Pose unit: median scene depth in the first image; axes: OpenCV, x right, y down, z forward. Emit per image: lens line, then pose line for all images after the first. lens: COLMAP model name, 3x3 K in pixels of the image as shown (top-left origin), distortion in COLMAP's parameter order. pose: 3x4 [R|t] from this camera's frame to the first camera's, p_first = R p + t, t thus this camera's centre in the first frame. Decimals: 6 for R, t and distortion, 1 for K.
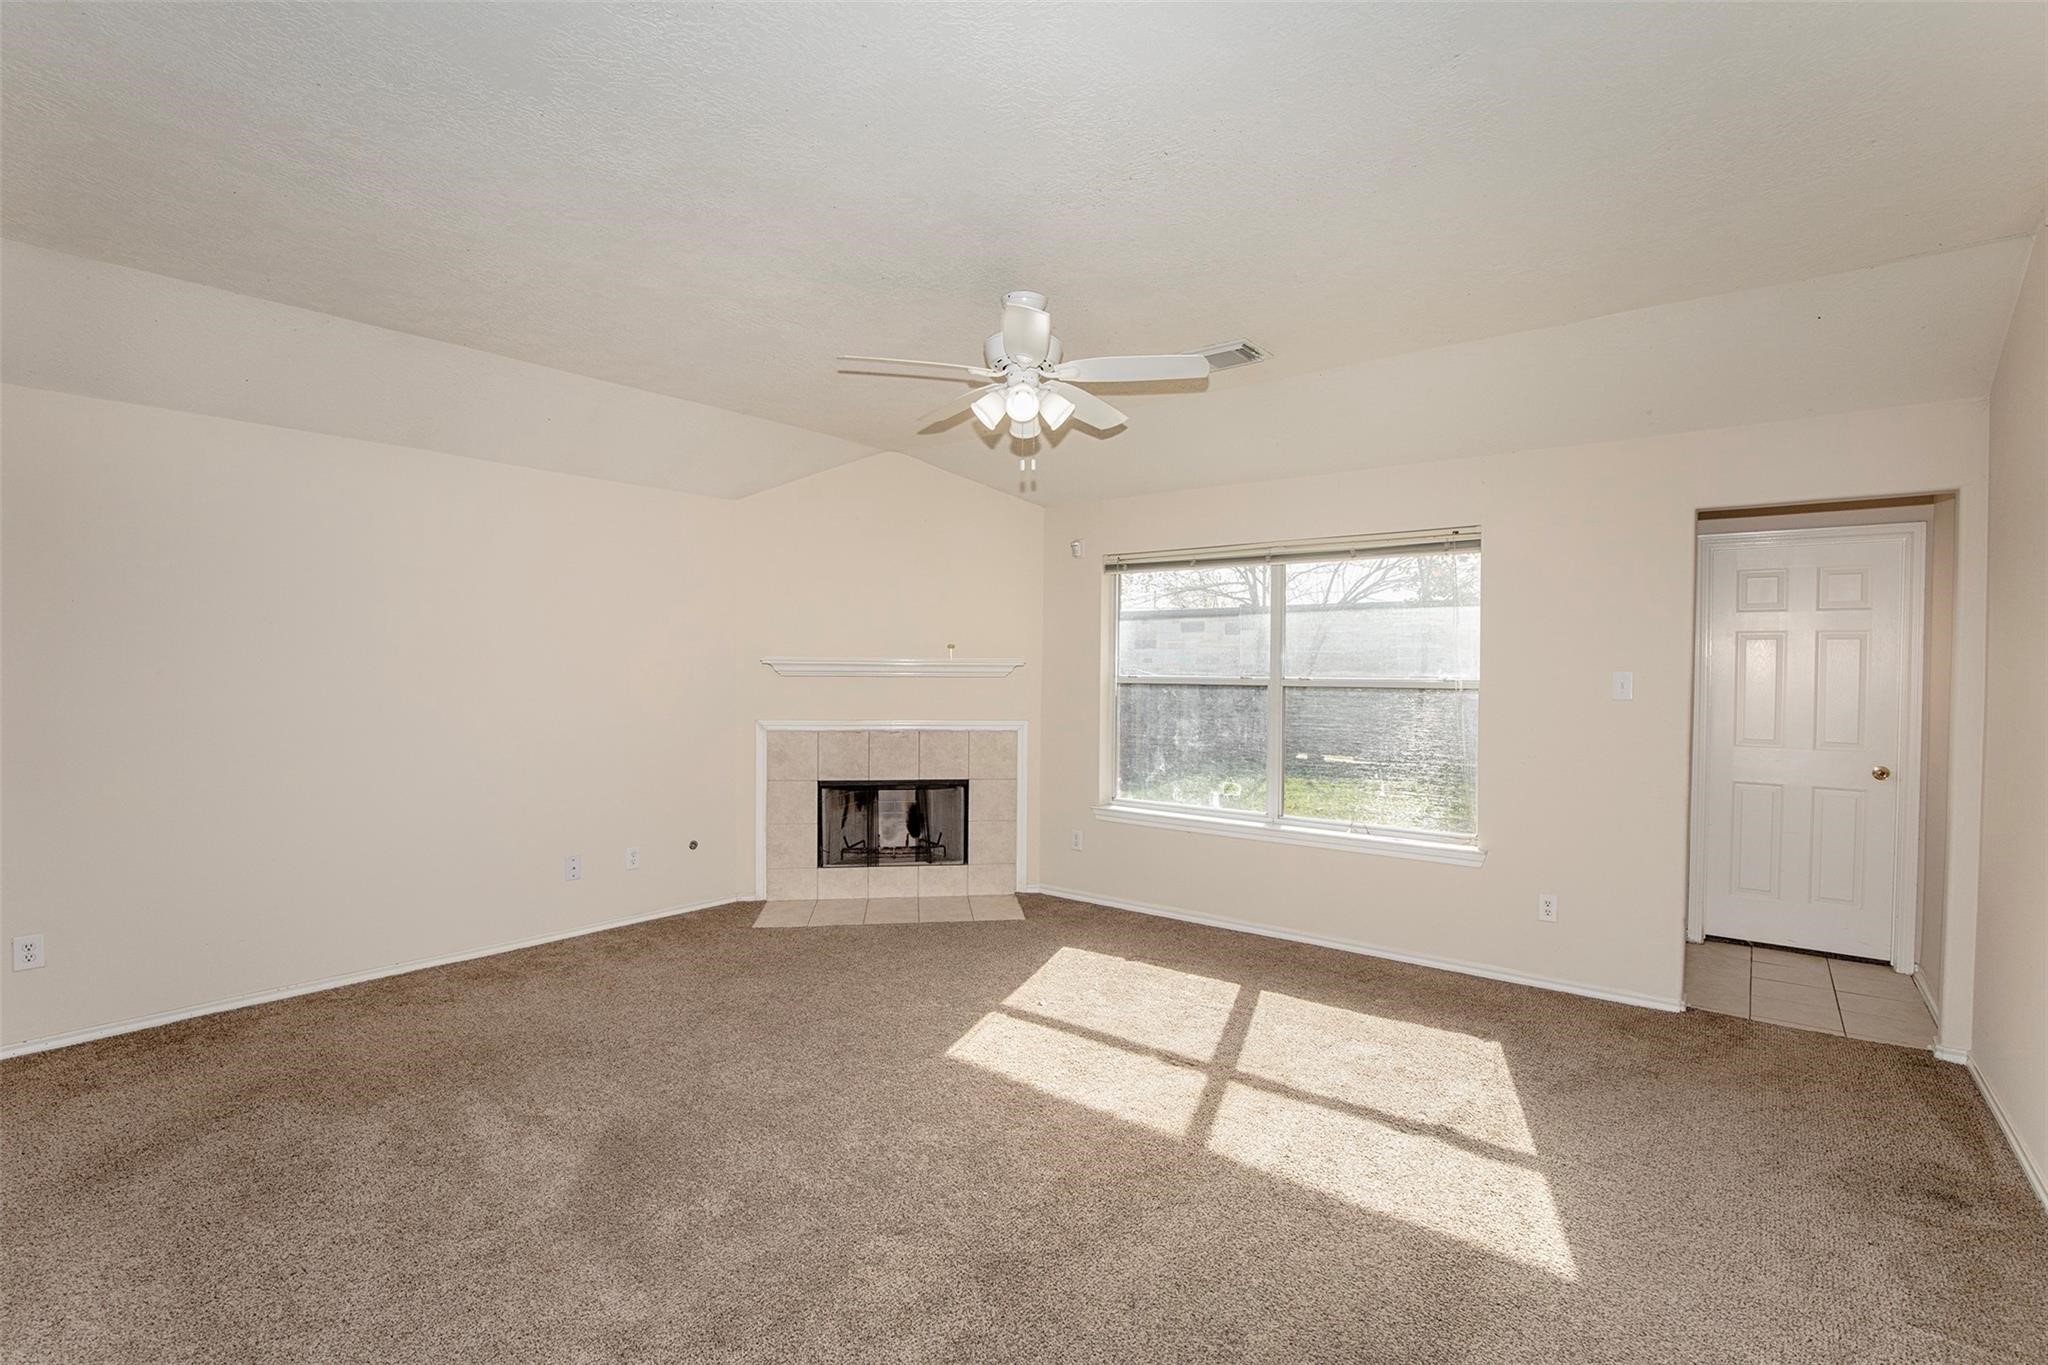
lens RADIAL K [[932.3, 0, 1039.3], [0, 932.3, 676.4], [0, 0, 1]] dist [-0.034062, 0.005161]
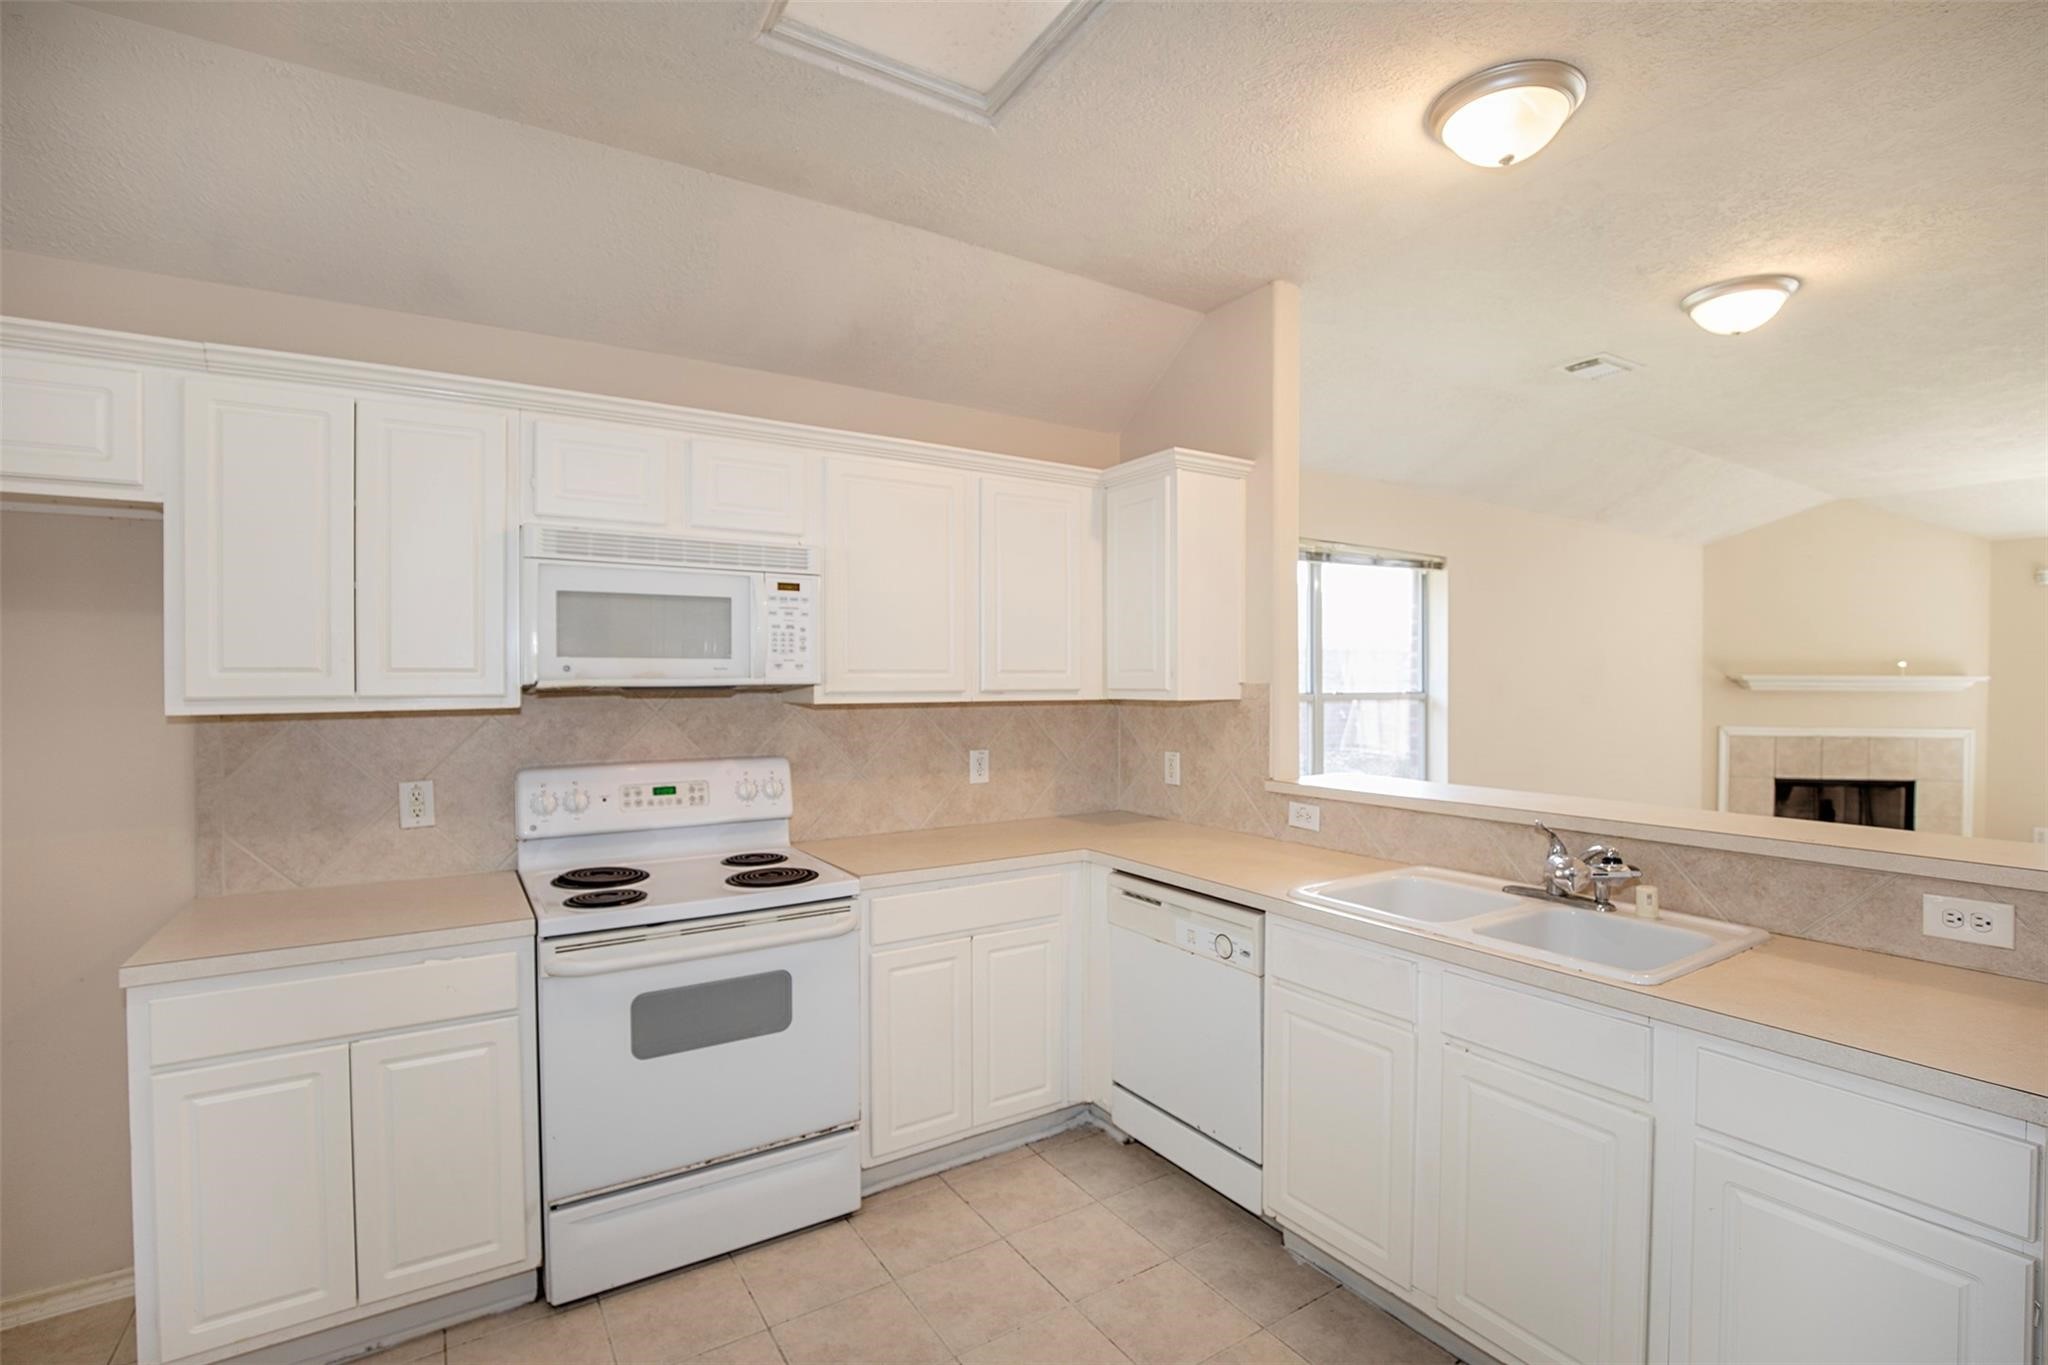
lens RADIAL K [[932.3, 0, 1038.7], [0, 932.3, 688.1], [0, 0, 1]] dist [-0.034062, 0.005161]
pose [[0.944457, -0.000233, -0.328635, -0.810268], [0.001965, 0.999986, 0.004939, -0.011623], [0.328629, -0.005310, 0.944444, -0.449701]]
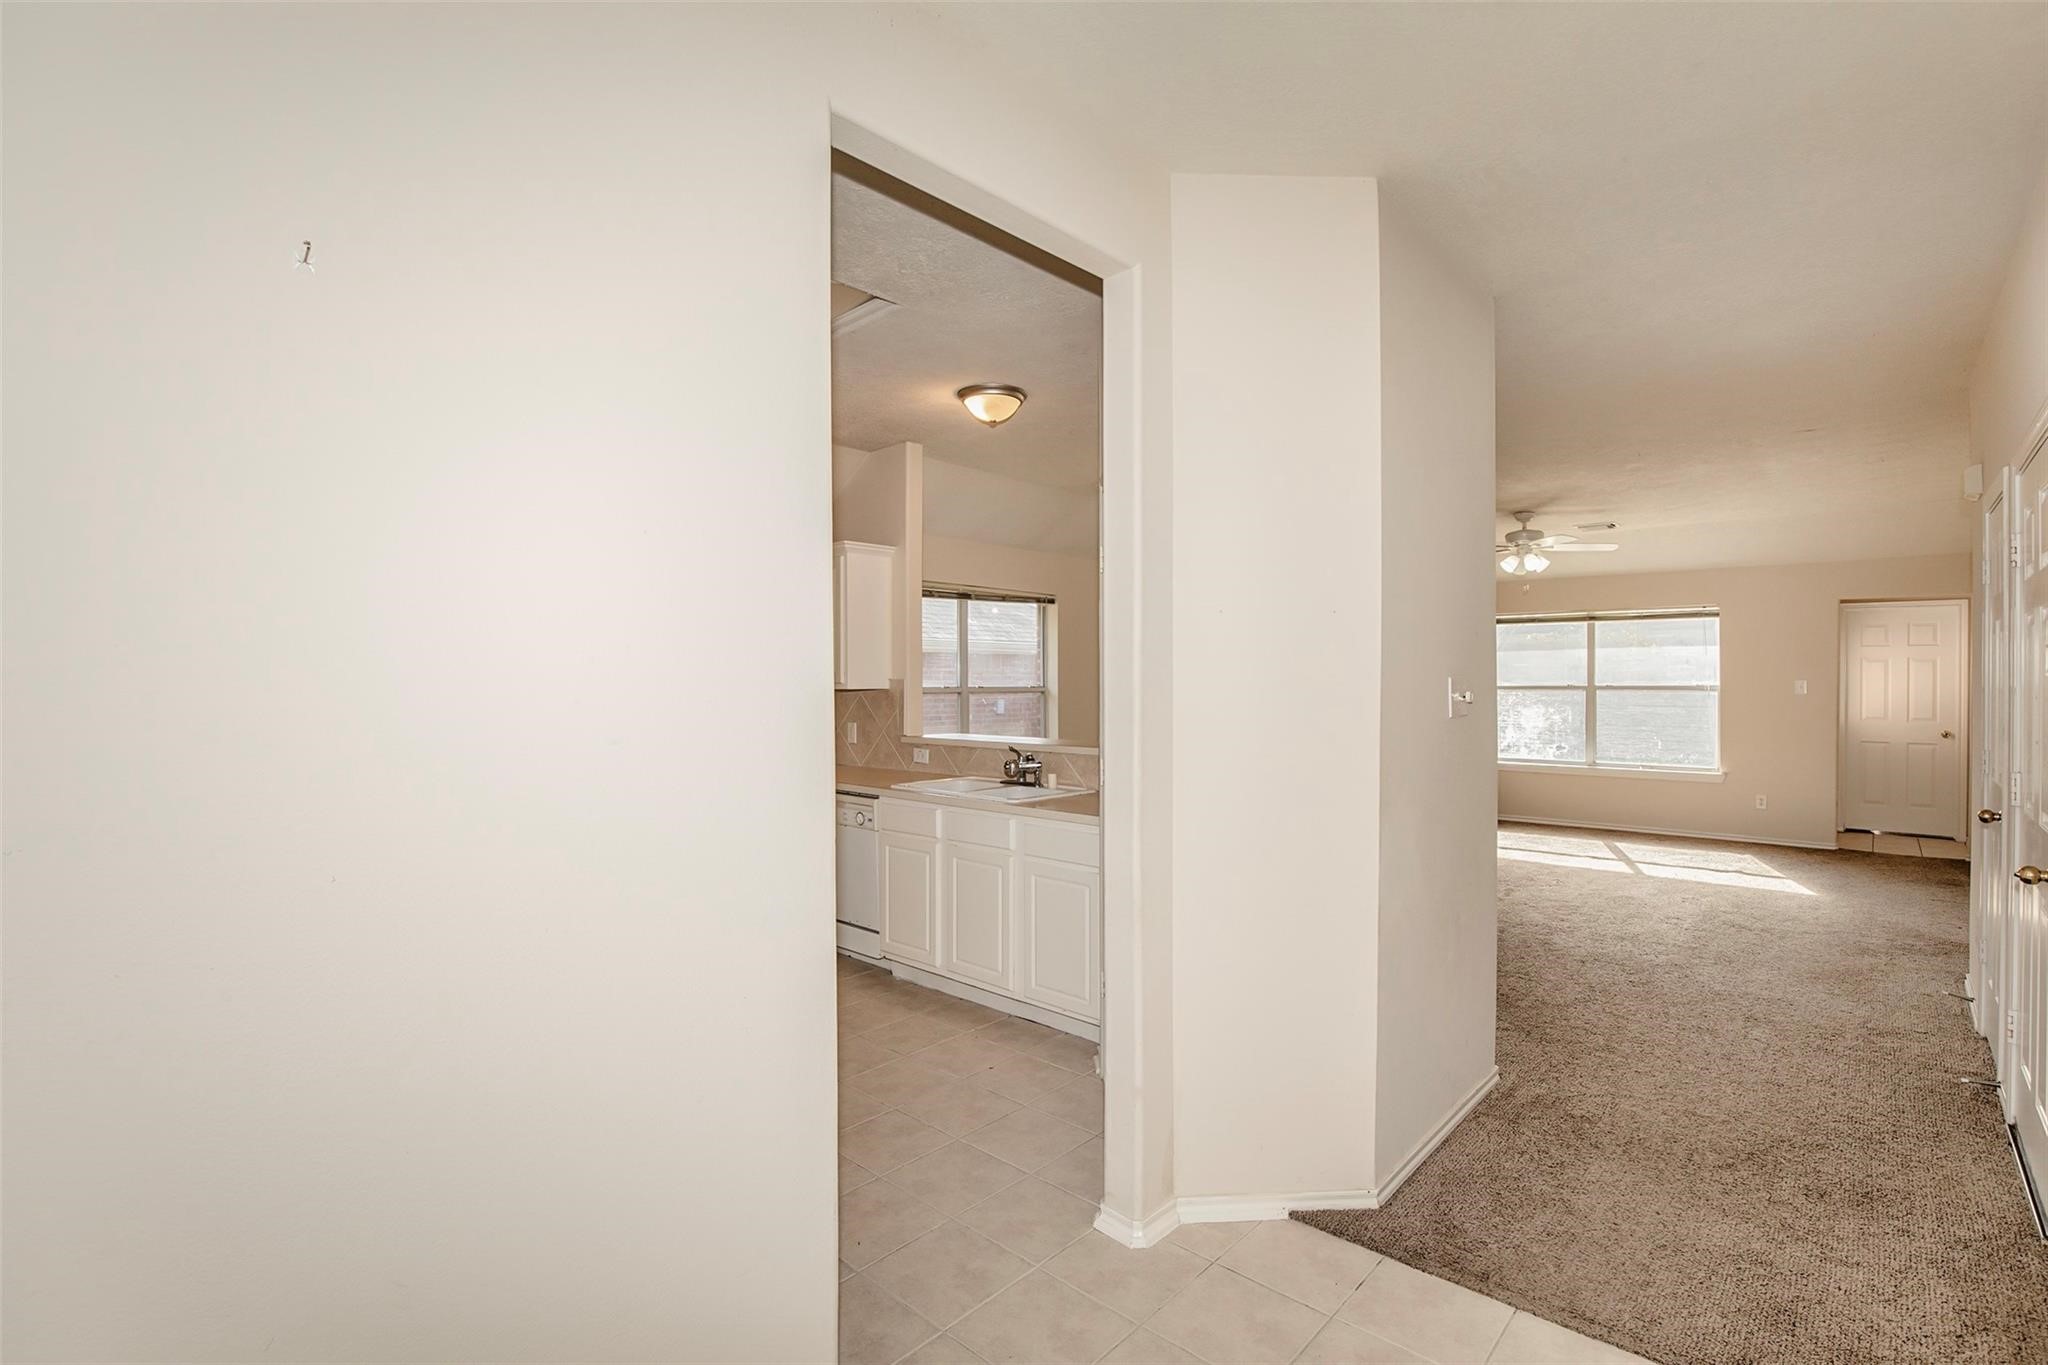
lens RADIAL K [[932.3, 0, 1036.9], [0, 932.3, 679.8], [0, 0, 1]] dist [-0.034062, 0.005161]
pose [[0.996817, -0.007984, -0.079317, -0.645793], [0.007365, 0.999940, -0.008091, -0.001359], [0.079377, 0.007481, 0.996817, -0.825447]]
